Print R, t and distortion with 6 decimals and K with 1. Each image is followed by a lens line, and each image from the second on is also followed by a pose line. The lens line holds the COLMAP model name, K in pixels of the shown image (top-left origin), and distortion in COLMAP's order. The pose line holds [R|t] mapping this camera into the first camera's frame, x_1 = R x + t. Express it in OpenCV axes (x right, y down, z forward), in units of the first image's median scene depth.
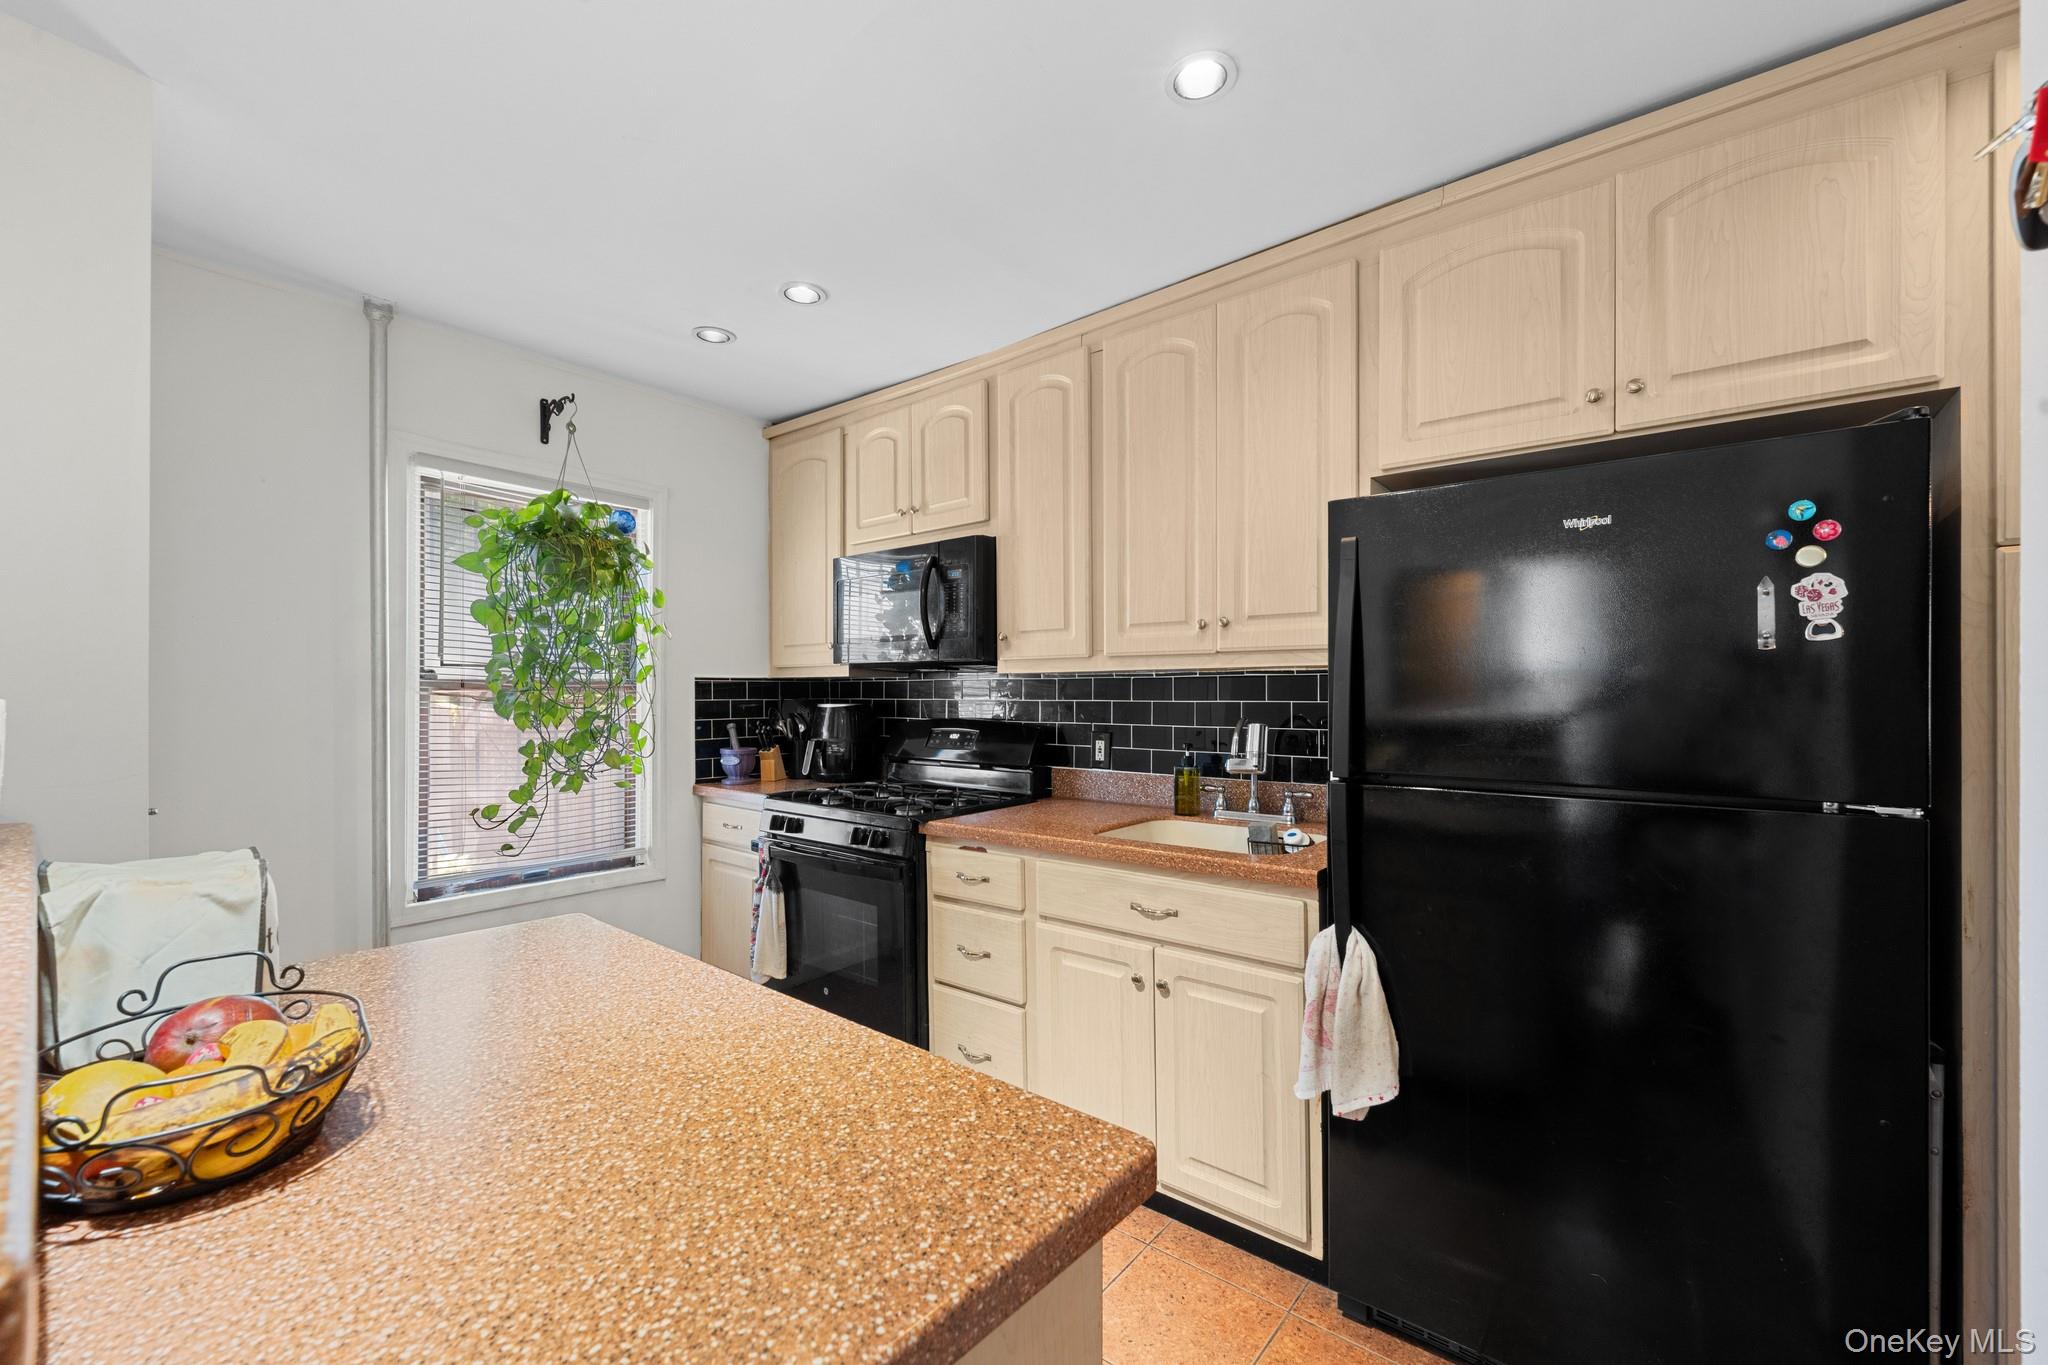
lens RADIAL K [[832.2, 0, 1031.4], [0, 832.2, 693.6], [0, 0, 1]] dist [-0.000006, -0.000245]
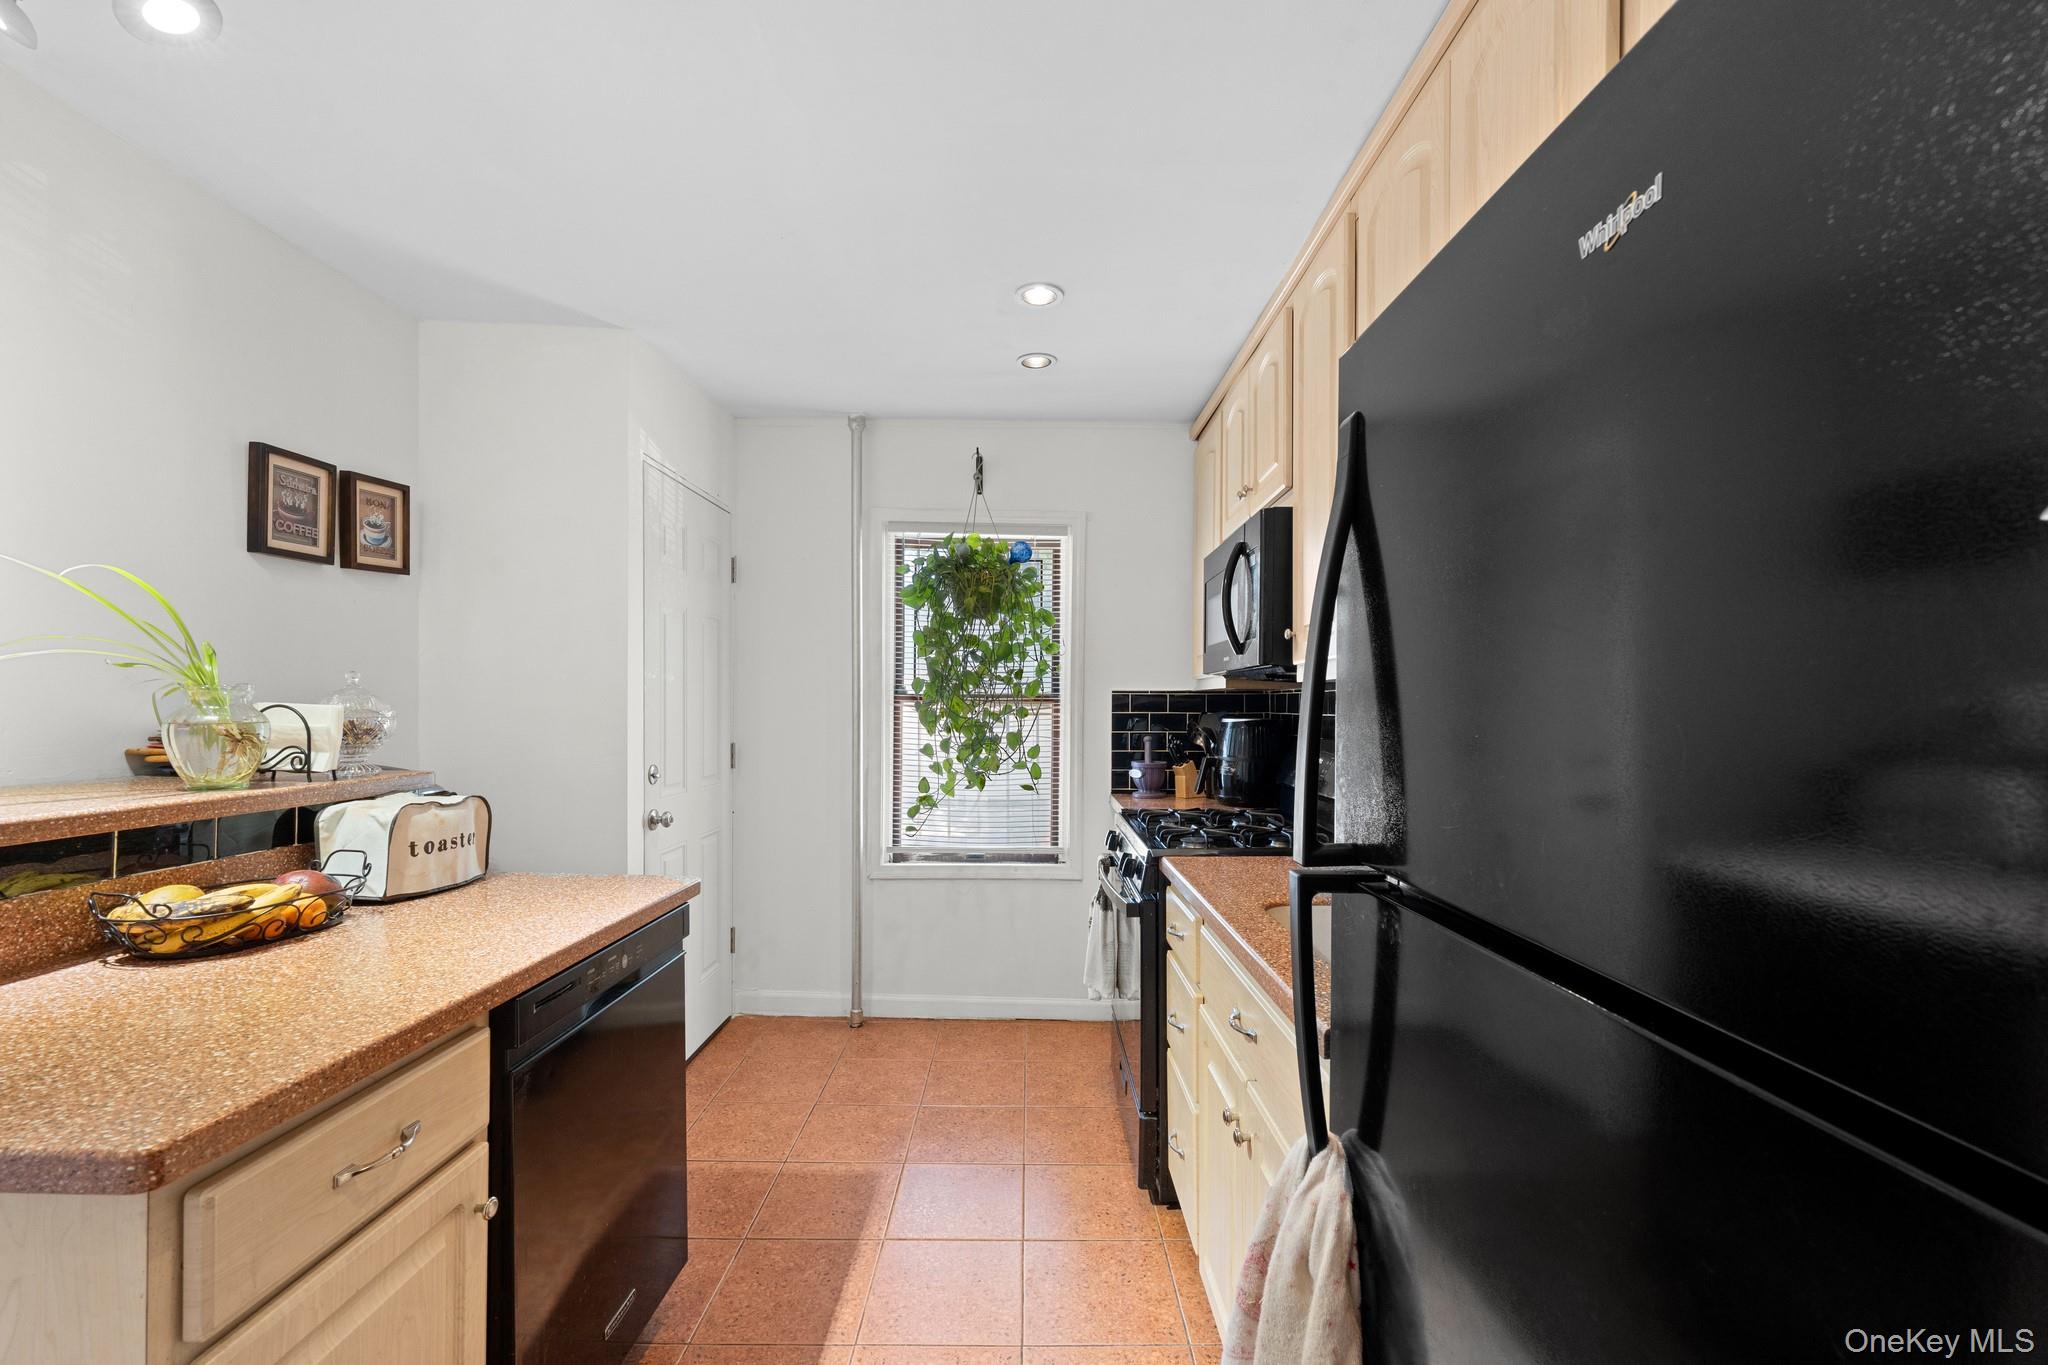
lens RADIAL K [[845.8, 0, 1023.0], [0, 845.8, 715.8], [0, 0, 1]] dist [-0.000531, -0.000321]
pose [[0.630701, 0.014032, -0.775899, 0.427099], [-0.006569, 0.999897, 0.012743, -0.000845], [0.775998, -0.002941, 0.630729, 0.315856]]
